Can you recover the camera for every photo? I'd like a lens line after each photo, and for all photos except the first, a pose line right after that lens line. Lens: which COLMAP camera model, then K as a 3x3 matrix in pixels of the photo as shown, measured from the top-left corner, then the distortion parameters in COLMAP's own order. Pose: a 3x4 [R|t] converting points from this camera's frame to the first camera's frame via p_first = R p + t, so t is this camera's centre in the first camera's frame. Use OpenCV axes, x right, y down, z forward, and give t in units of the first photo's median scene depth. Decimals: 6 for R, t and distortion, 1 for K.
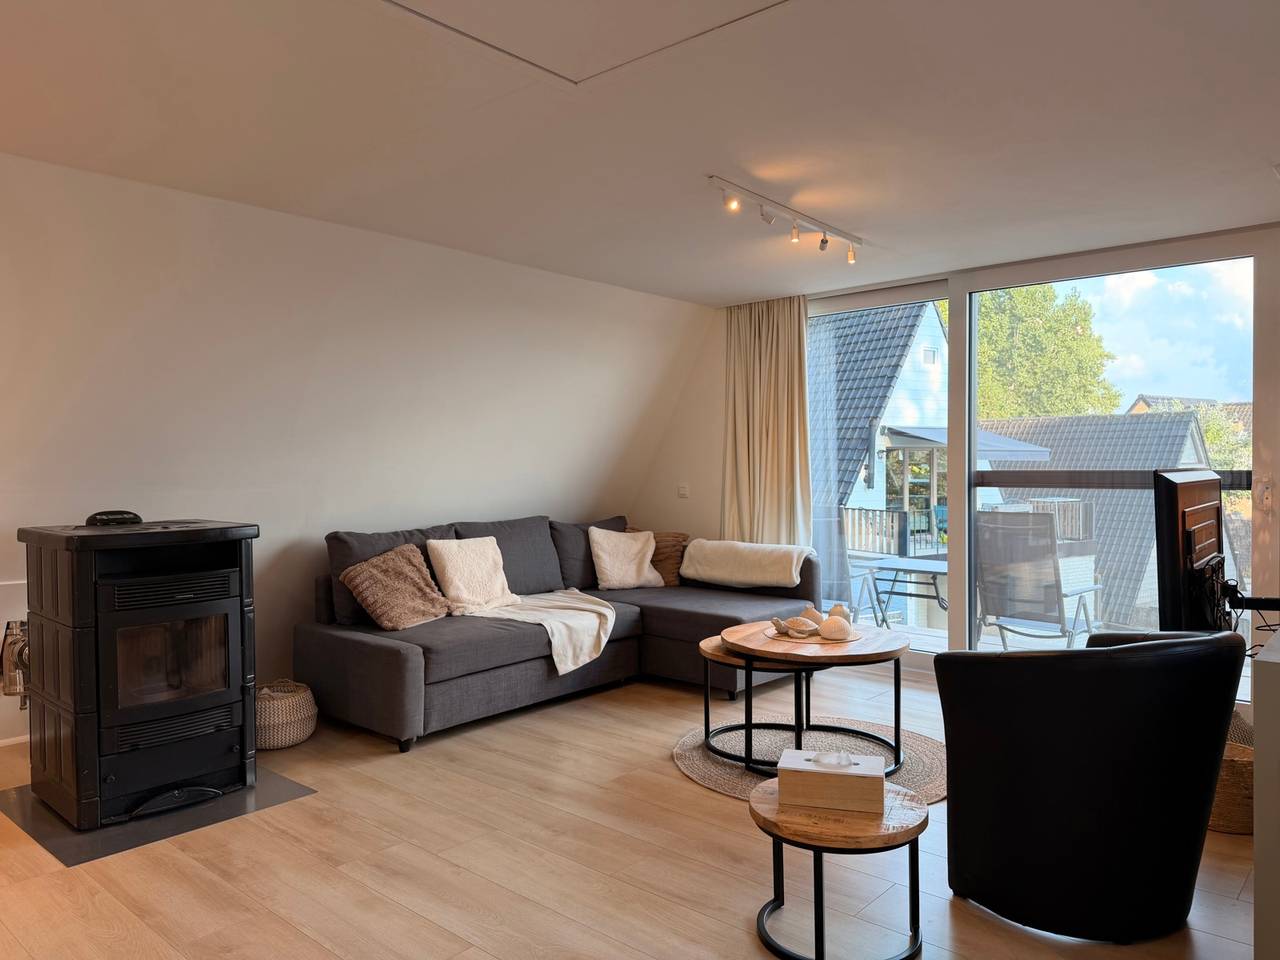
lens RADIAL K [[894.4, 0, 640.0], [0, 894.4, 480.0], [0, 0, 1]] dist [0.003155, 0.000393]
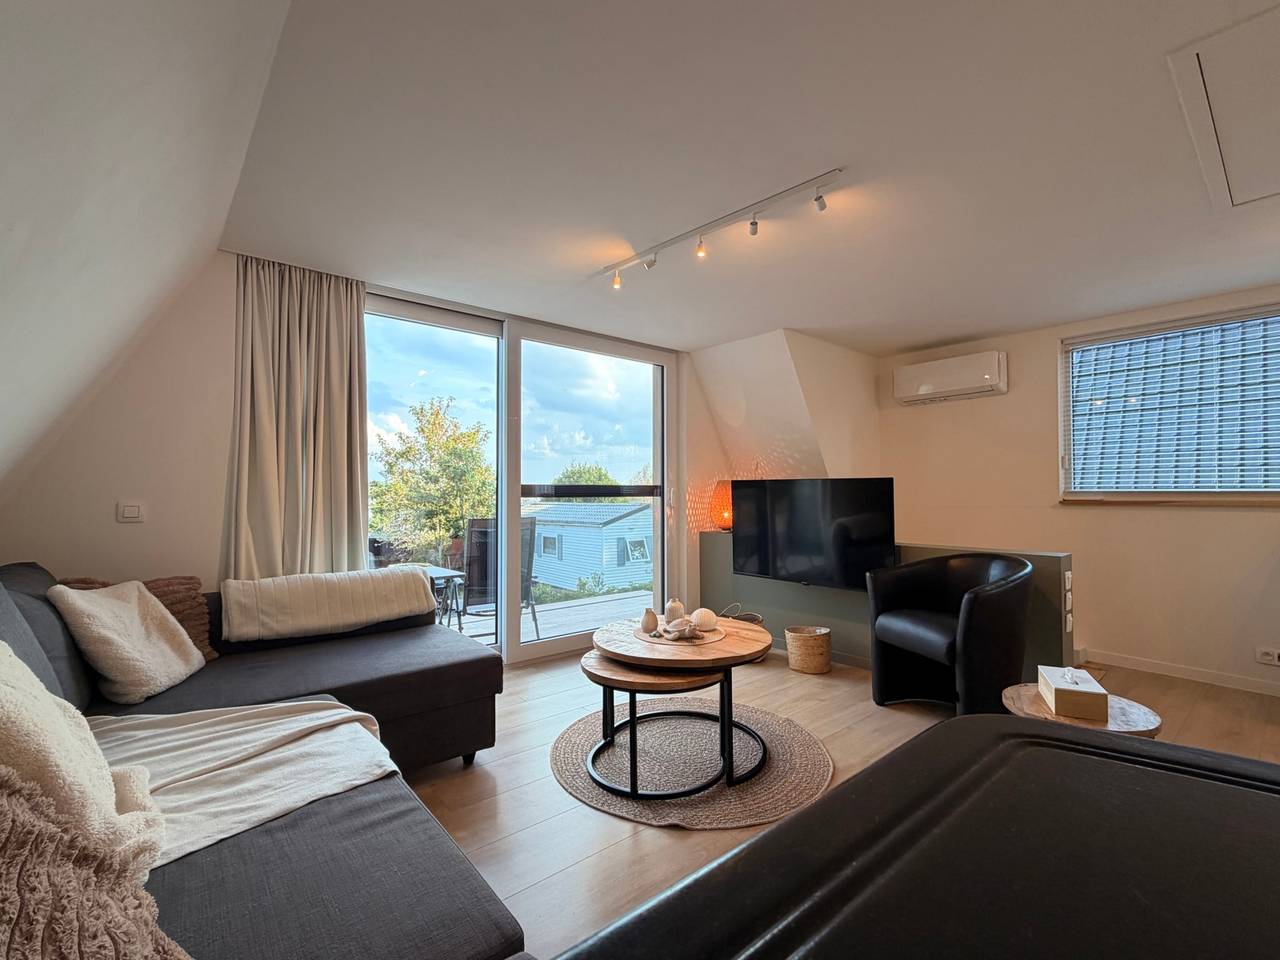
lens RADIAL K [[565.8, 0, 640.0], [0, 565.8, 480.0], [0, 0, 1]] dist [-0.001210, -0.000086]
pose [[0.145280, 0.027859, 0.988998, -0.325993], [0.018698, 0.999348, -0.030898, 0.009720], [-0.989214, 0.022981, 0.144664, 0.660170]]
